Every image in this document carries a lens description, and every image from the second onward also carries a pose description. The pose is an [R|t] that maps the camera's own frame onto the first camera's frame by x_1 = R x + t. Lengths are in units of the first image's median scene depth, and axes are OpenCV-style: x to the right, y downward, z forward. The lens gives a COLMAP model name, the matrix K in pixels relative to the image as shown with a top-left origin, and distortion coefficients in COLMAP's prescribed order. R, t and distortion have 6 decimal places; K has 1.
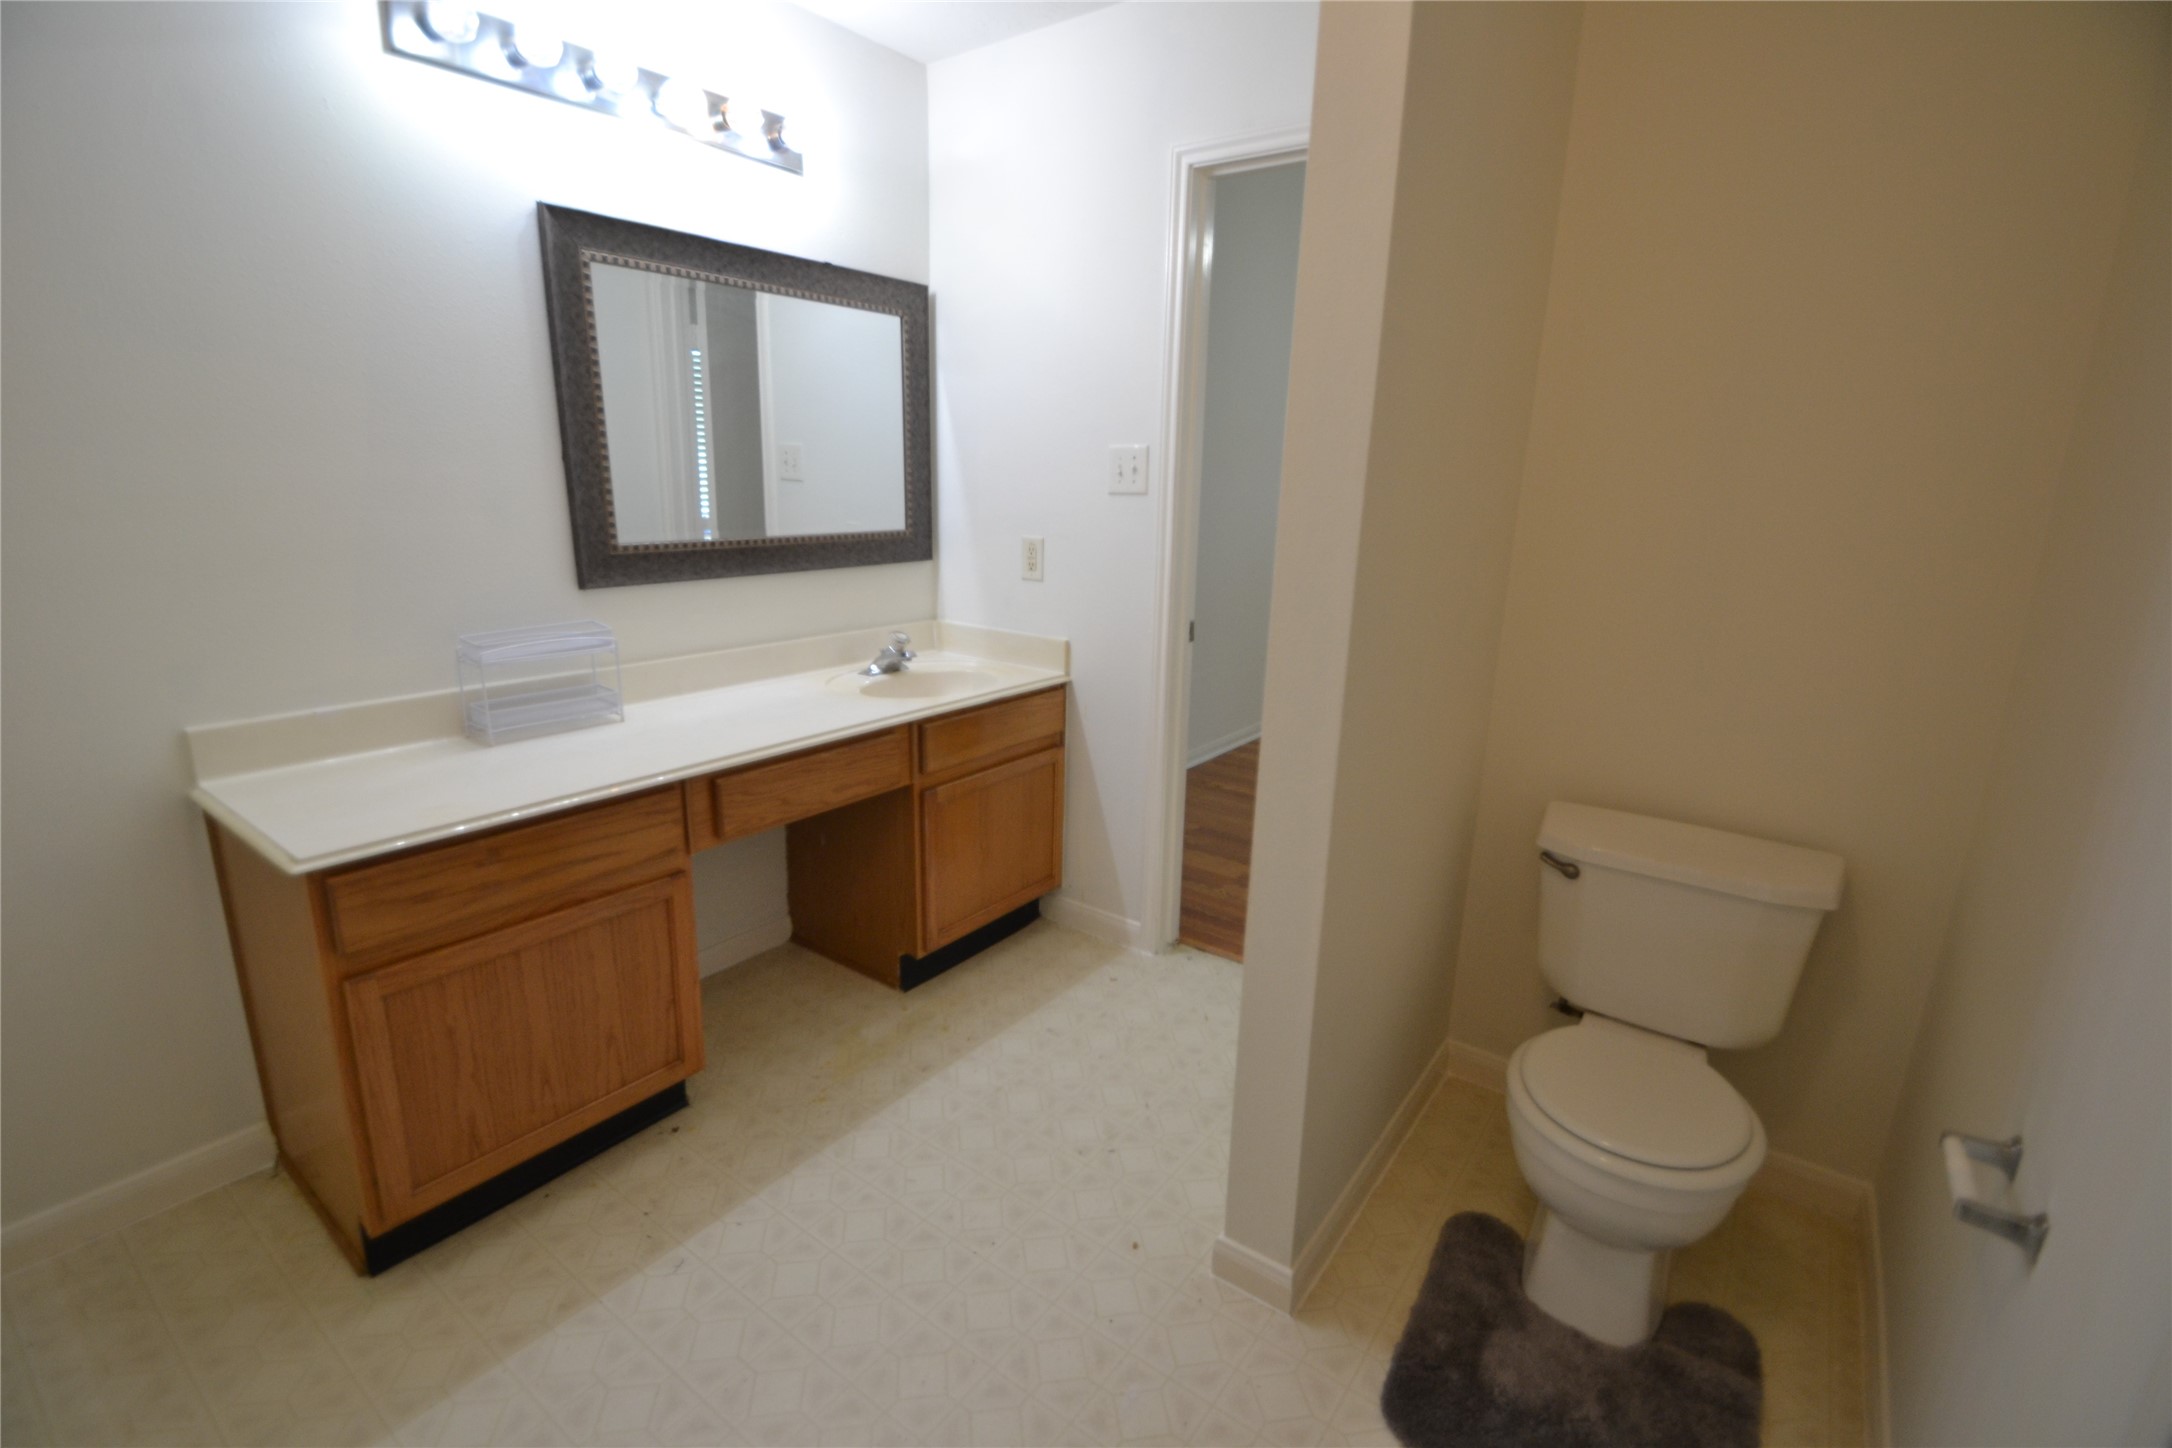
lens RADIAL K [[971.4, 0, 1077.0], [0, 971.4, 720.4], [0, 0, 1]] dist [0.003453, -0.009470]
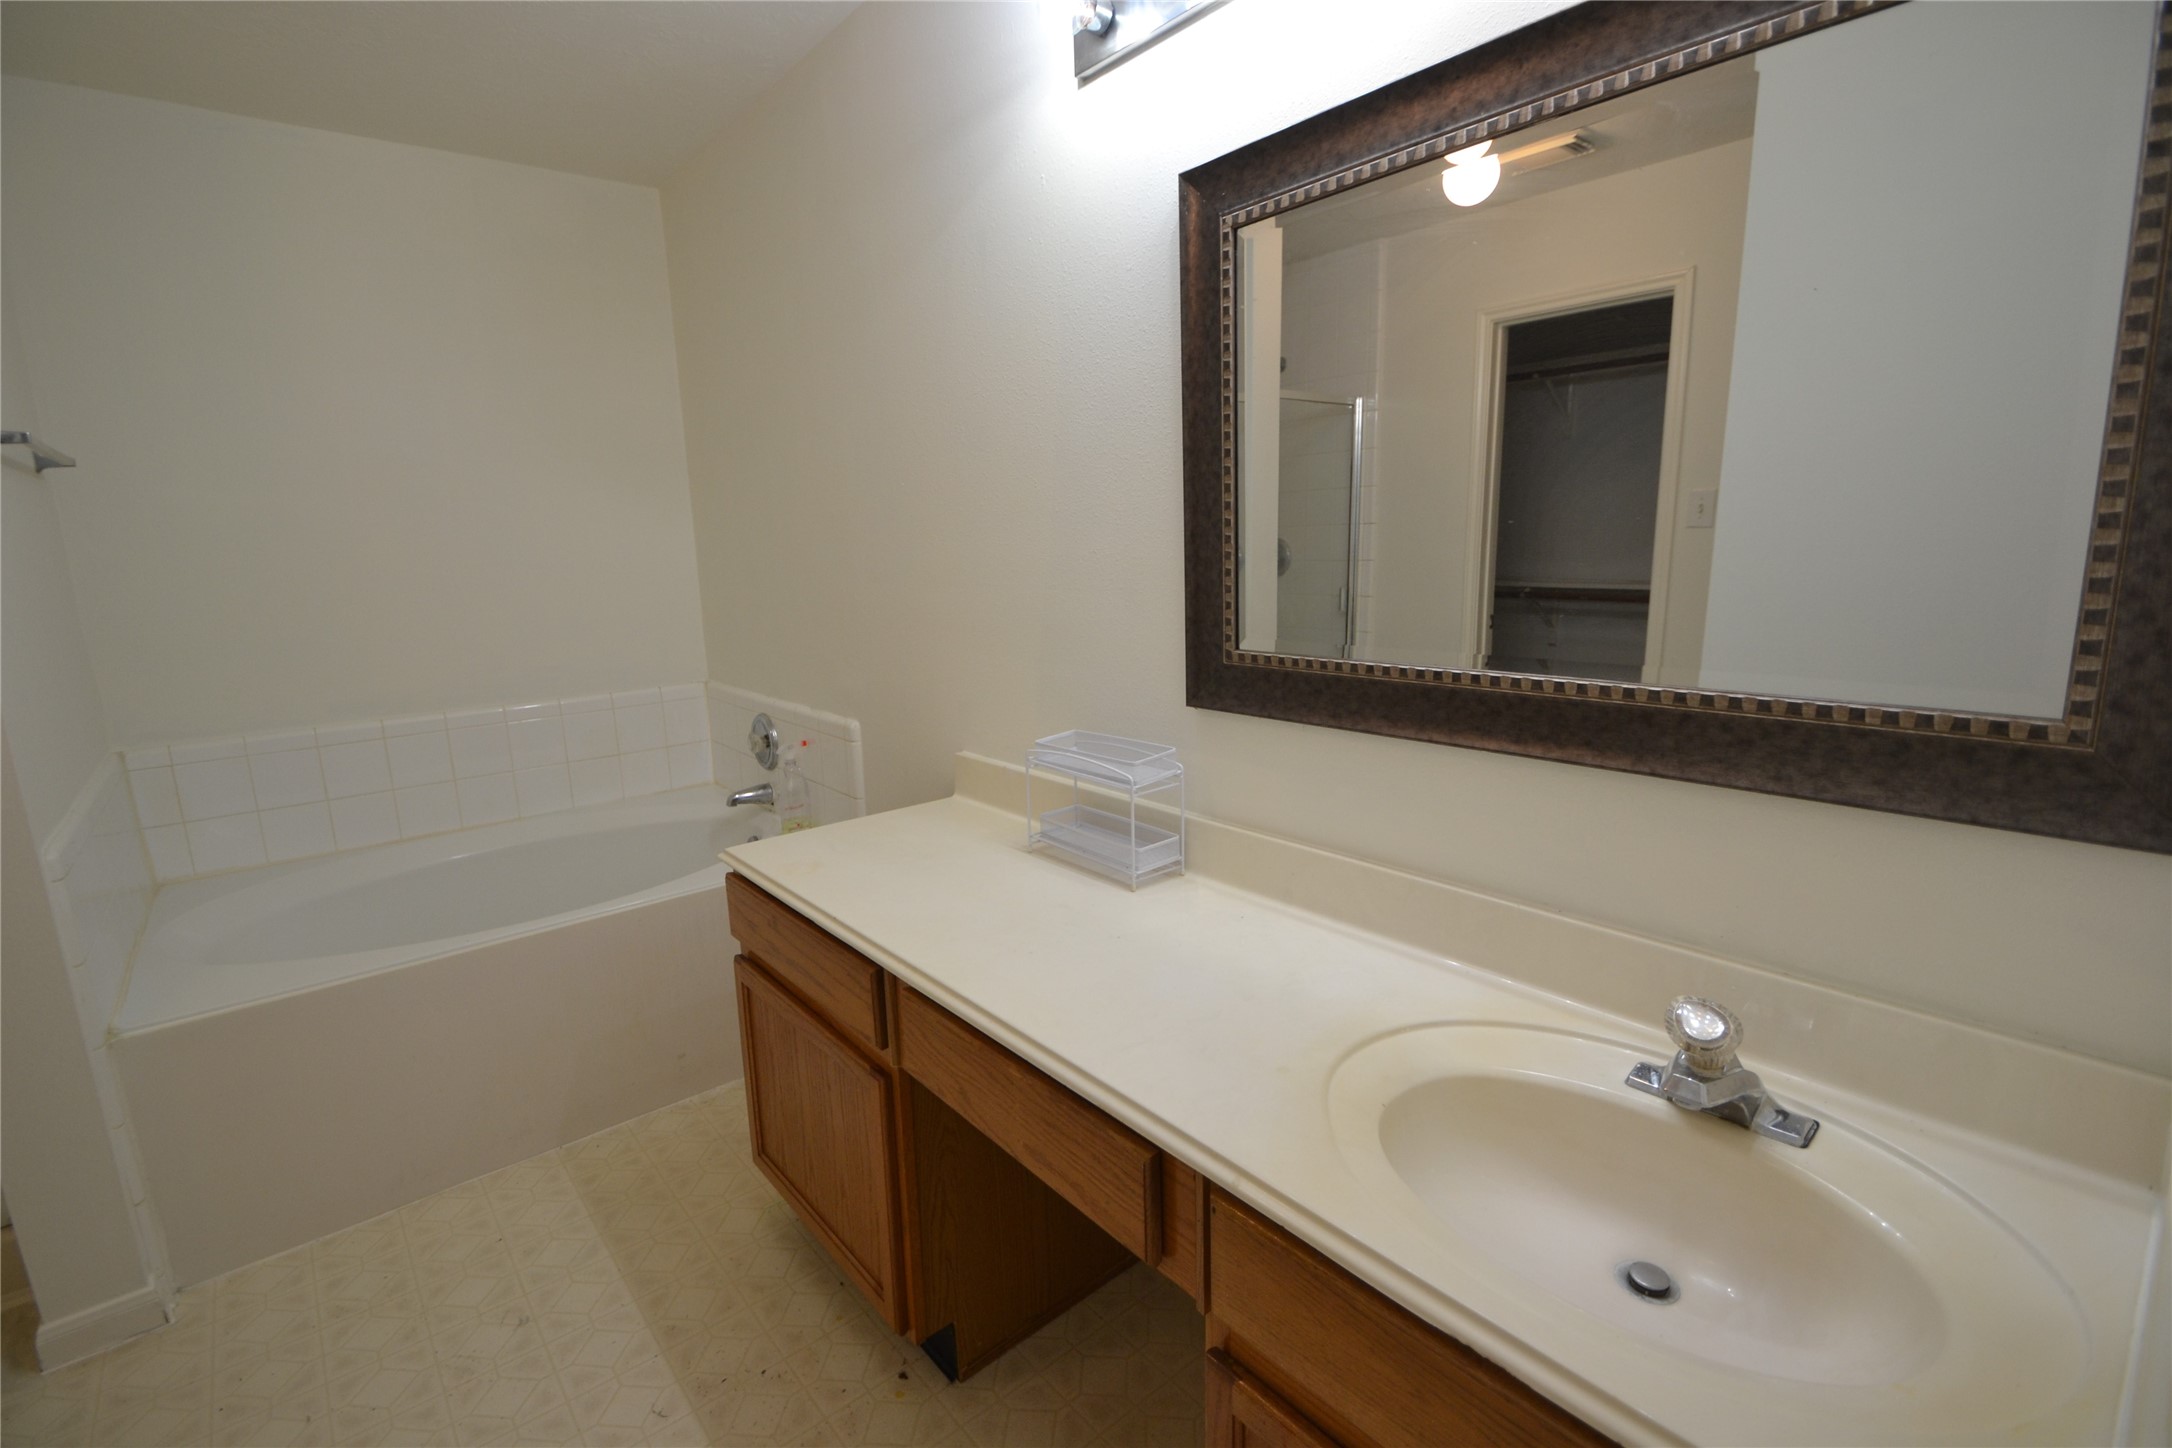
lens RADIAL K [[985.6, 0, 1074.0], [0, 985.6, 724.1], [0, 0, 1]] dist [0.018628, -0.022486]
pose [[-0.234219, 0.167913, -0.957574, 0.224713], [-0.218067, 0.950799, 0.220063, -0.277176], [0.947411, 0.260358, -0.186079, 1.110267]]
